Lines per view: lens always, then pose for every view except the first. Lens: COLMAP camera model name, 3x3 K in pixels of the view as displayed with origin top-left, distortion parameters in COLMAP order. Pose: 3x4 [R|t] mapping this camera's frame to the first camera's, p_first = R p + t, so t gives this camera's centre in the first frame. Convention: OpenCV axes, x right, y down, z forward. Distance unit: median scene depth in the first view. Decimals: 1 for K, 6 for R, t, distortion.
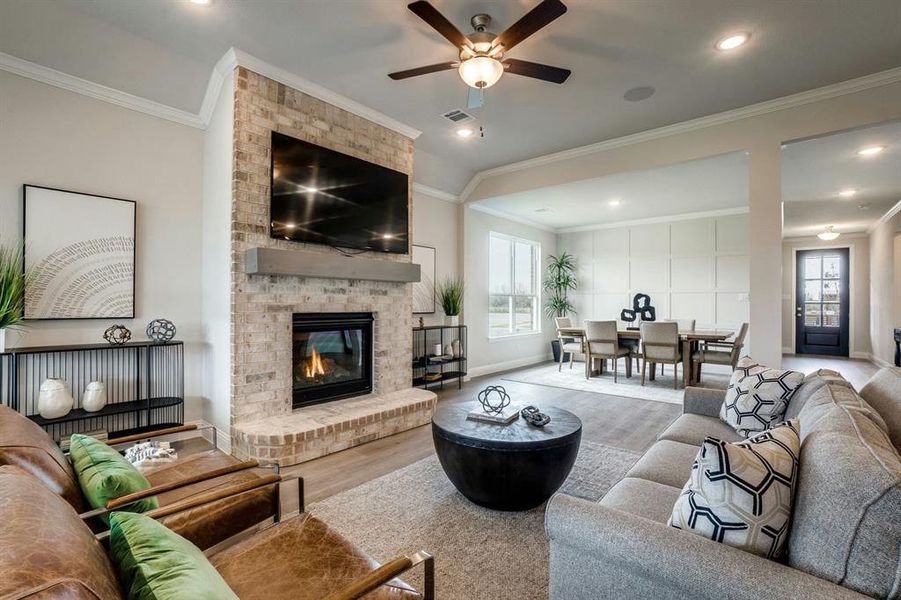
lens RADIAL K [[414.3, 0, 447.7], [0, 414.3, 300.3], [0, 0, 1]] dist [-0.002729, 0.000383]
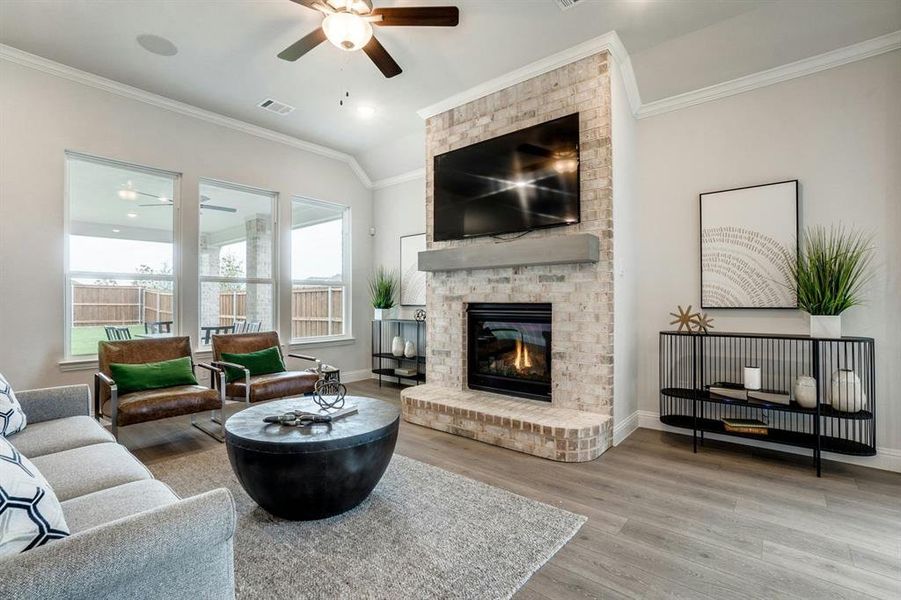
lens RADIAL K [[414.3, 0, 447.7], [0, 414.3, 300.3], [0, 0, 1]] dist [-0.002729, 0.000383]
pose [[0.018386, -0.009243, -0.999788, 0.690312], [0.008954, 0.999919, -0.009080, 0.031405], [0.999791, -0.008785, 0.018467, 0.850718]]
